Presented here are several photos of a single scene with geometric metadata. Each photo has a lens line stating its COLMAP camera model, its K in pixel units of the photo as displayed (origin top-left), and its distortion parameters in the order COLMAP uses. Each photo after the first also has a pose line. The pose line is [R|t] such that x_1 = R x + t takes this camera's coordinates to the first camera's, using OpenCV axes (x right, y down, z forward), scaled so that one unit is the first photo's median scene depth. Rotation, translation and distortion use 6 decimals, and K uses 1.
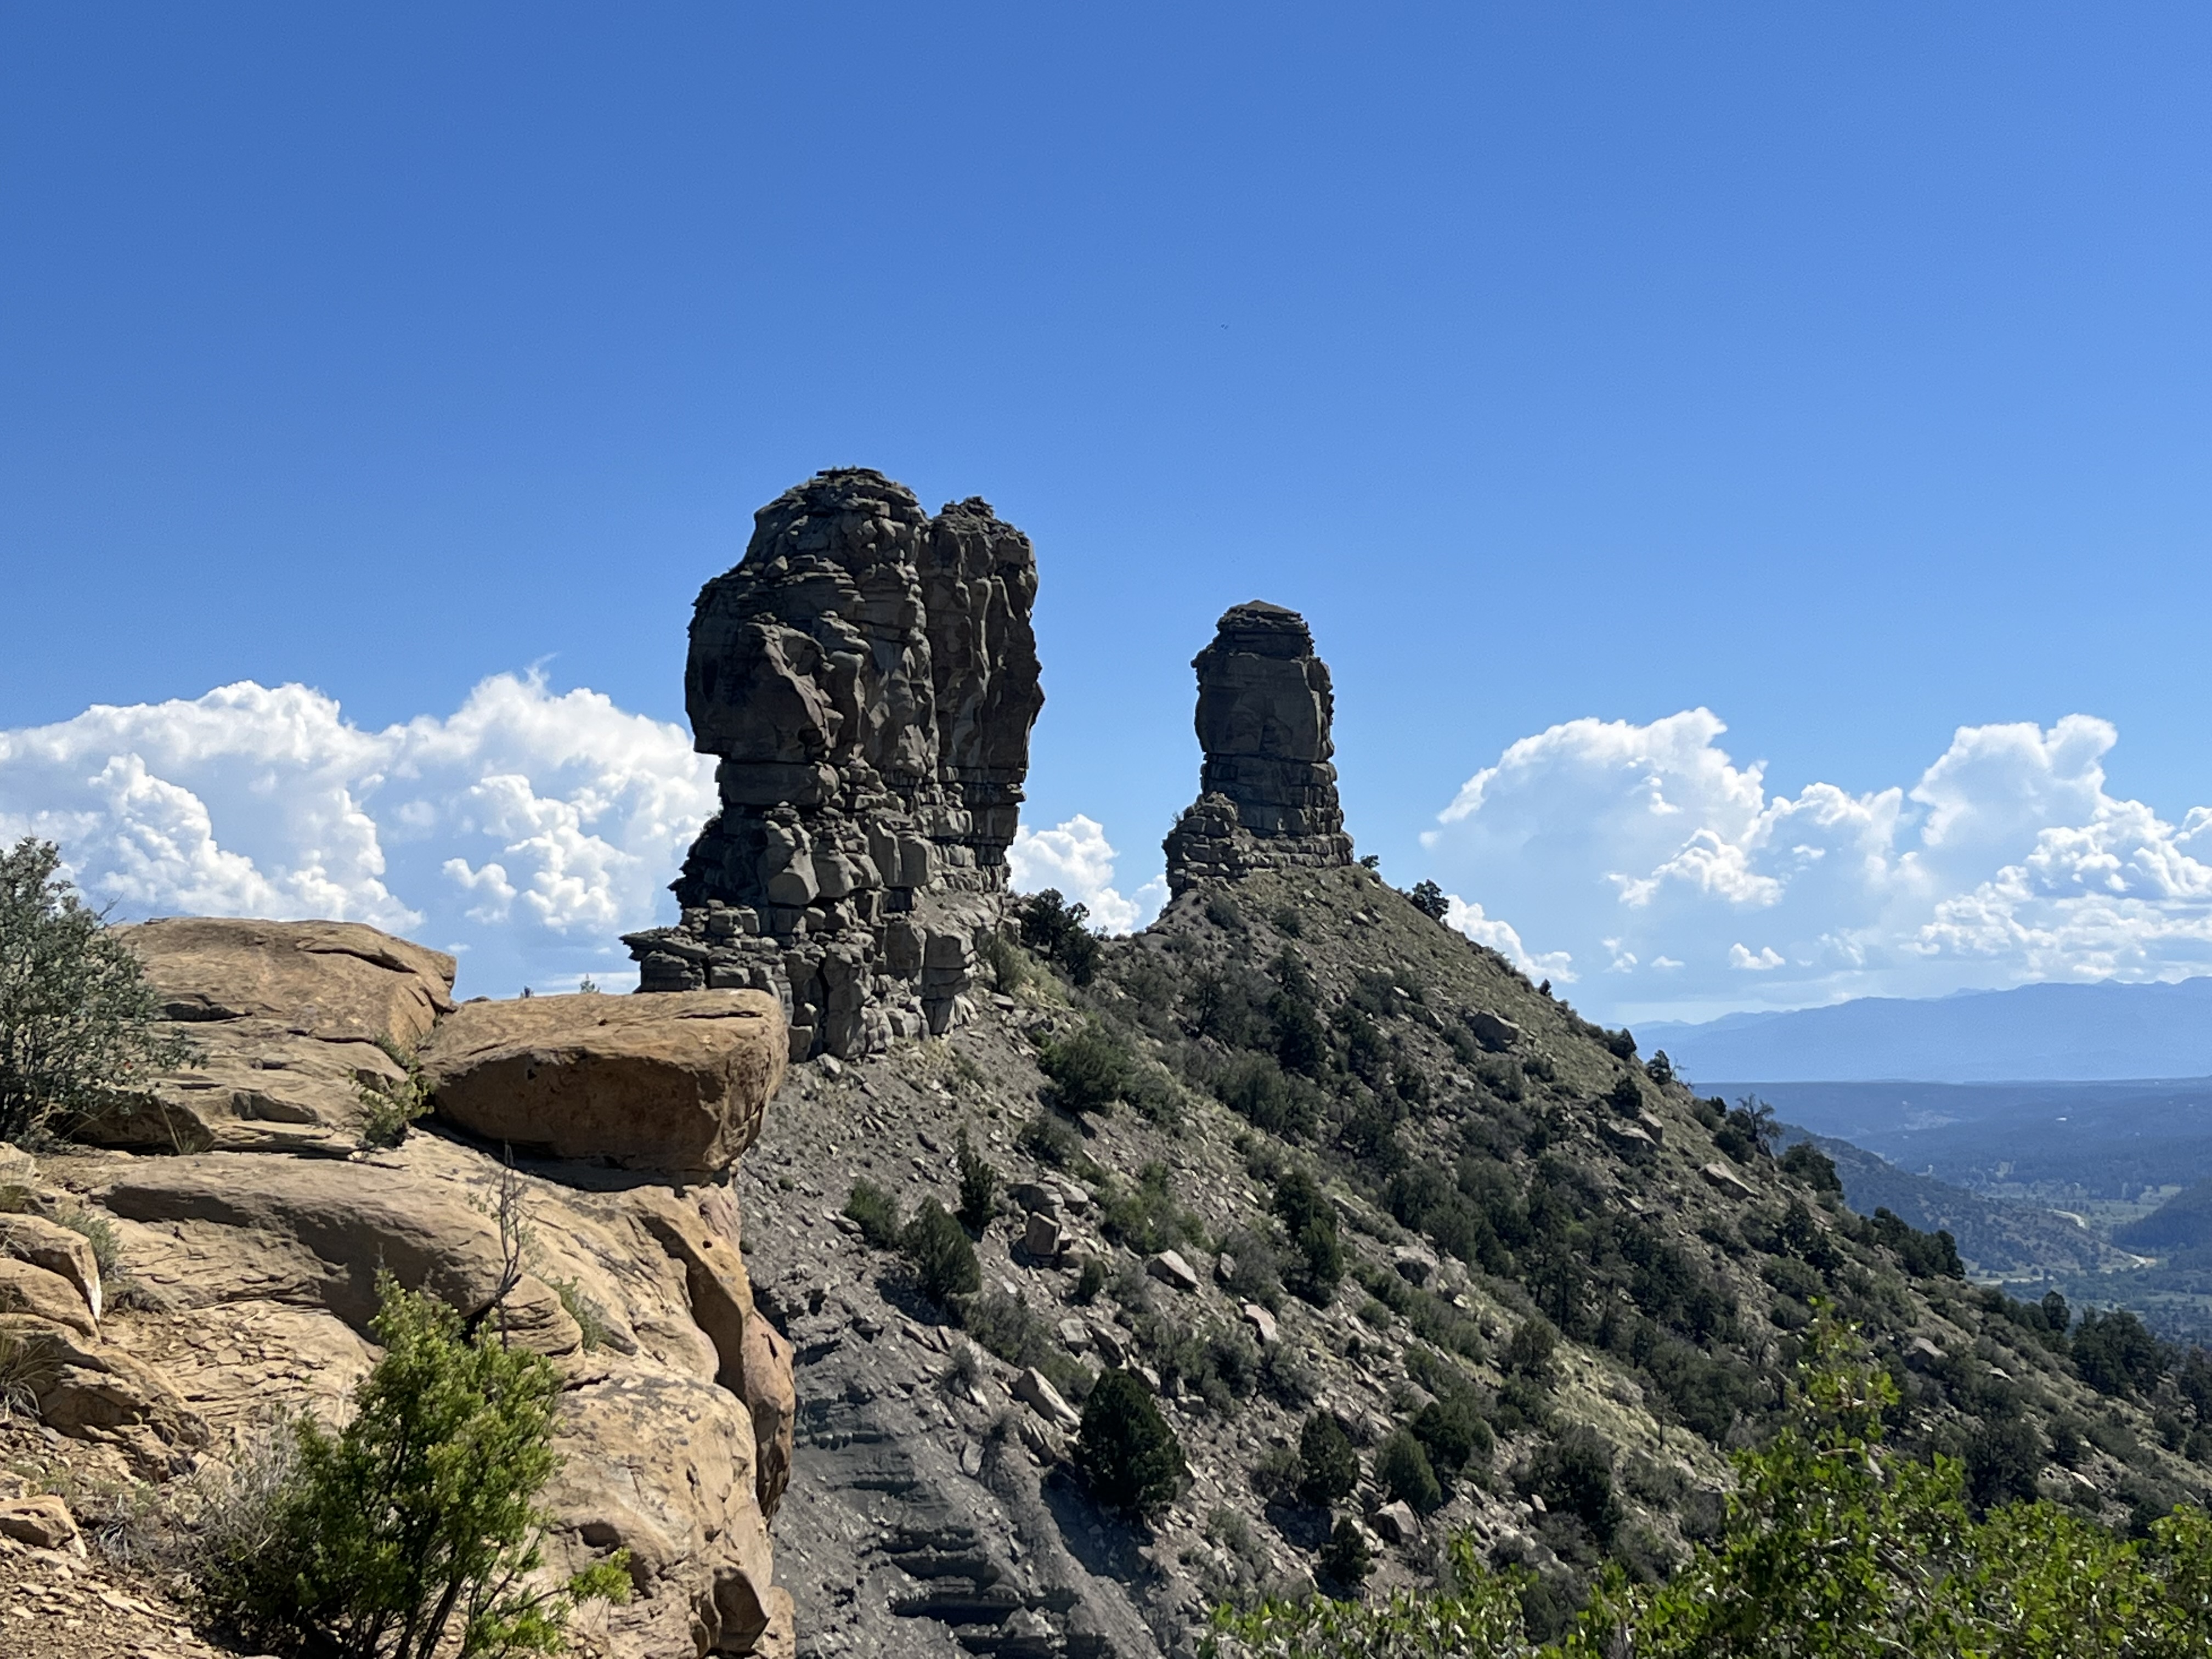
lens RADIAL K [[3462.3, 0, 1125.3], [0, 3462.3, 783.2], [0, 0, 1]] dist [0.037069, 0.000000]
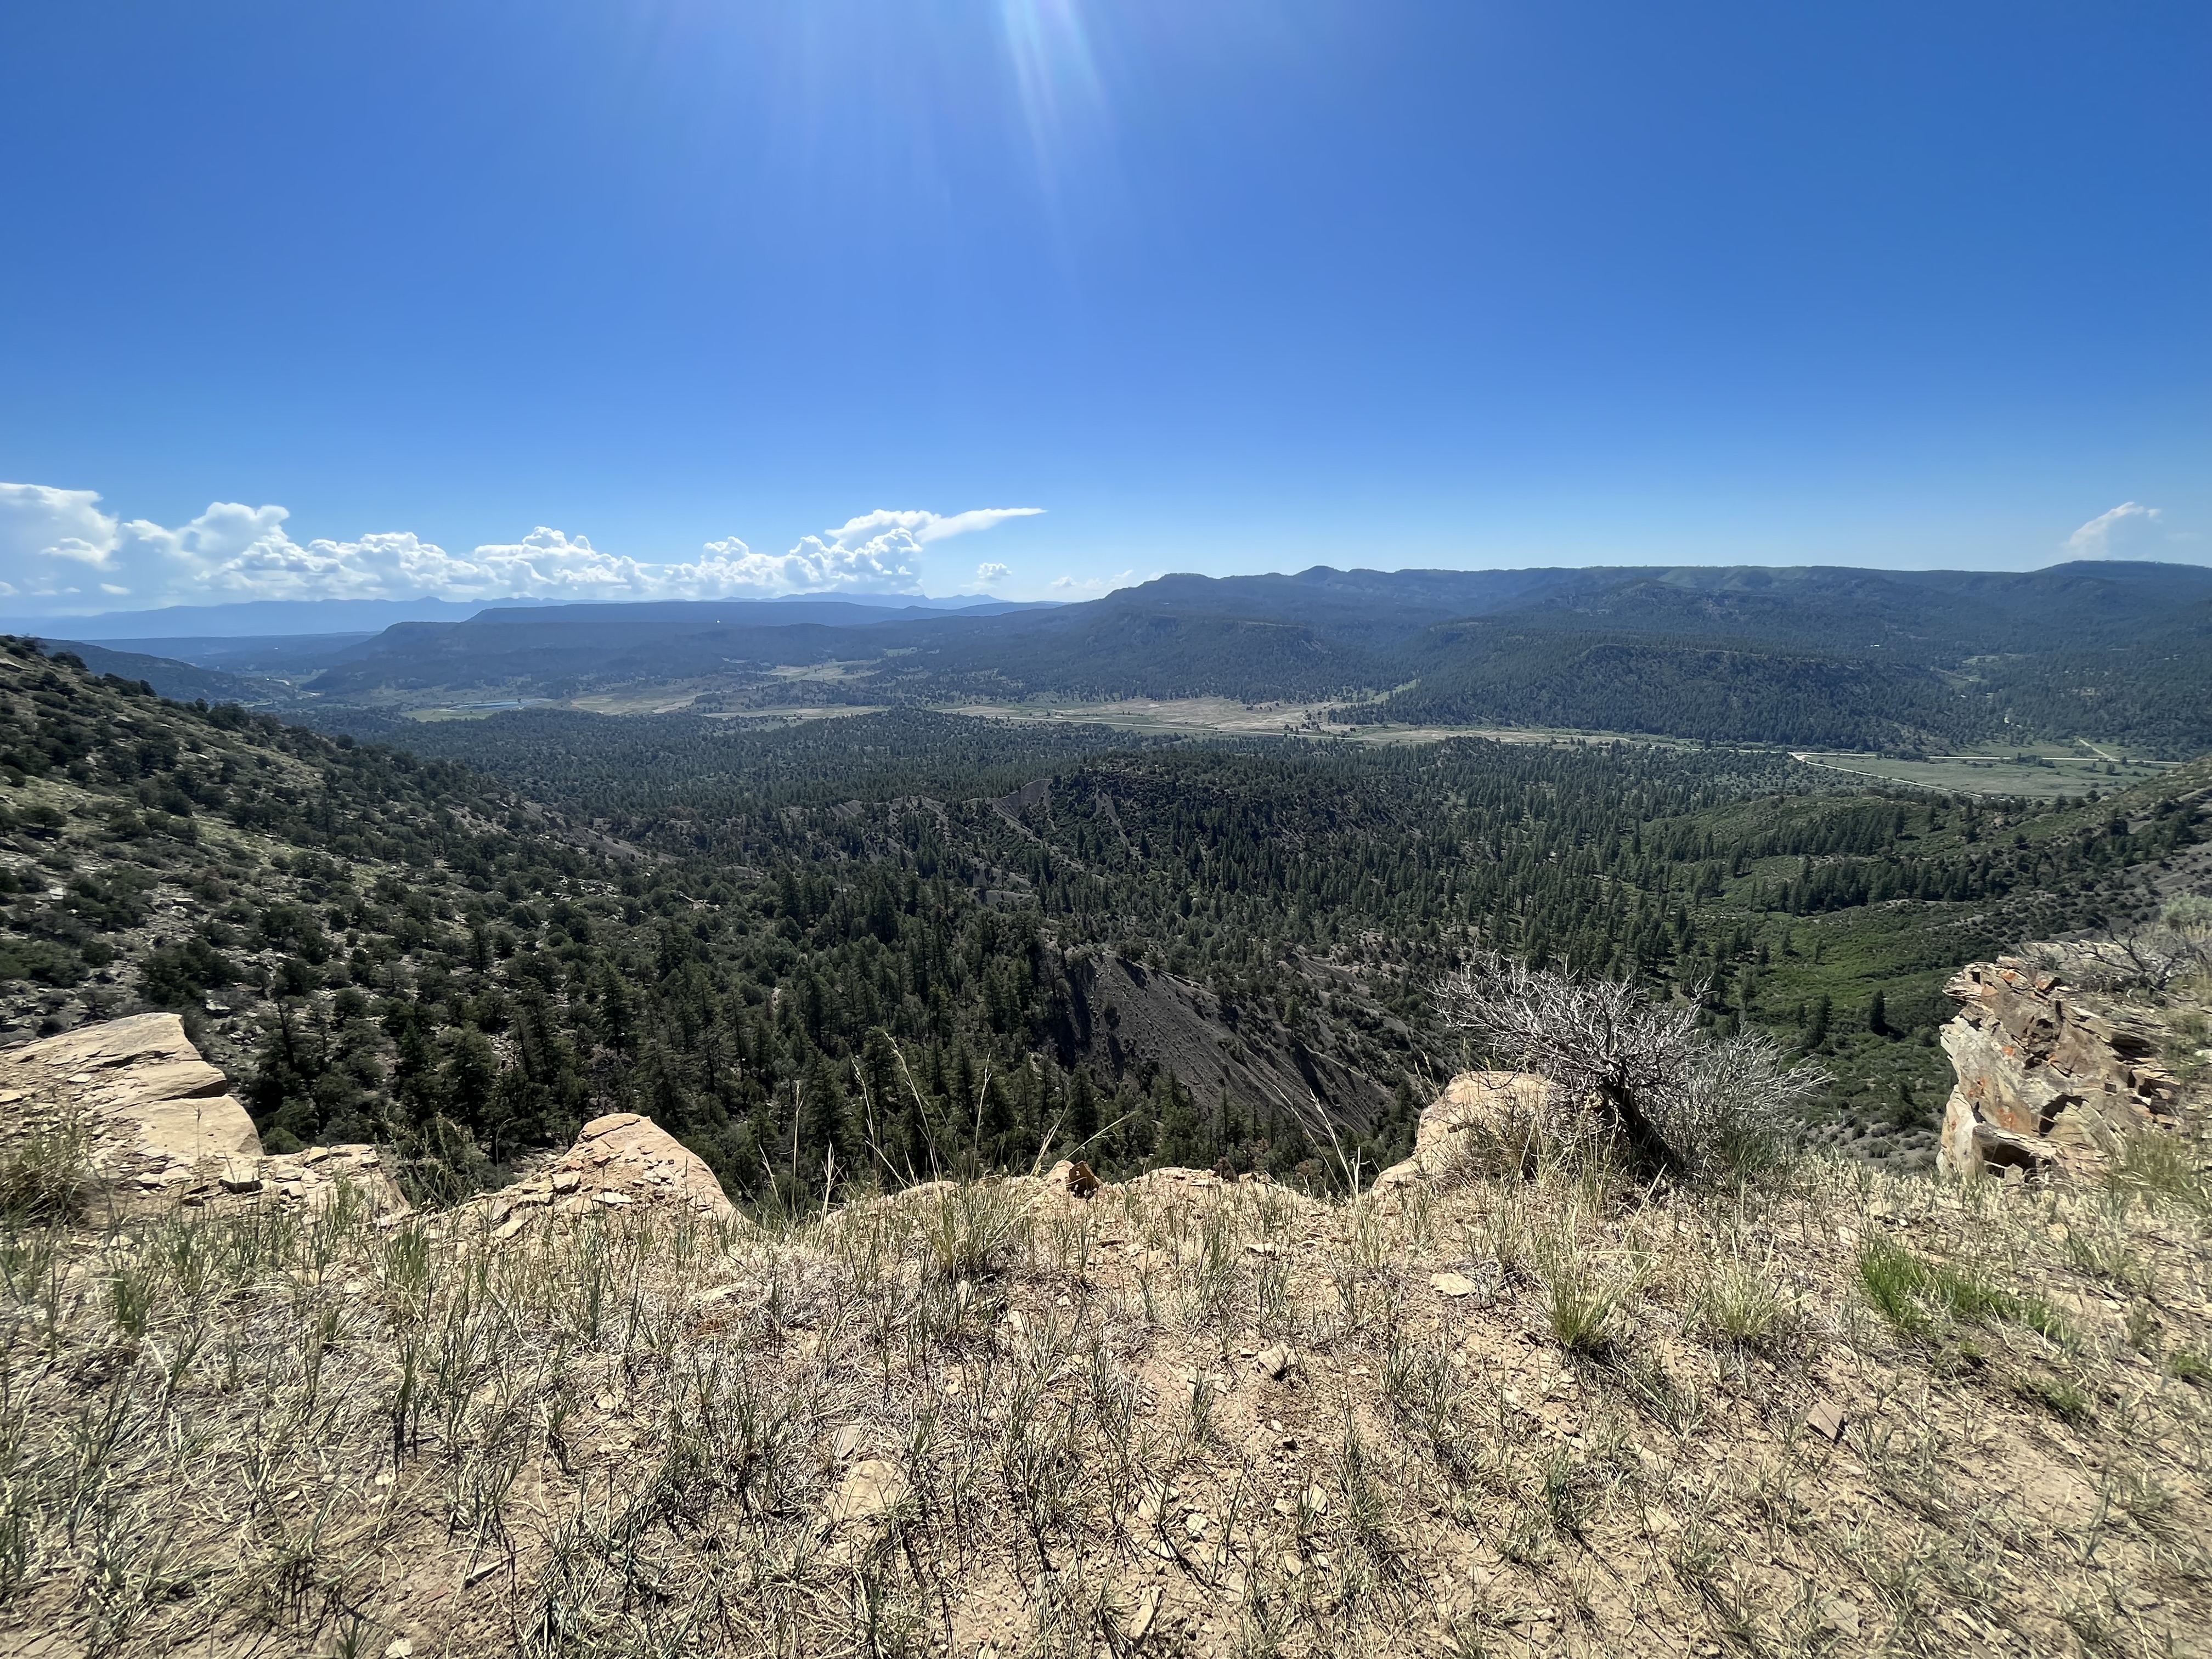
lens RADIAL K [[898.8, 0, 1105.7], [0, 898.8, 828.2], [0, 0, 1]] dist [0.000548, -0.001429]
pose [[0.544146, -0.196895, 0.815560, 0.081171], [-0.055056, 0.961598, 0.268885, 0.006192], [-0.837182, -0.191214, 0.512409, -0.149024]]
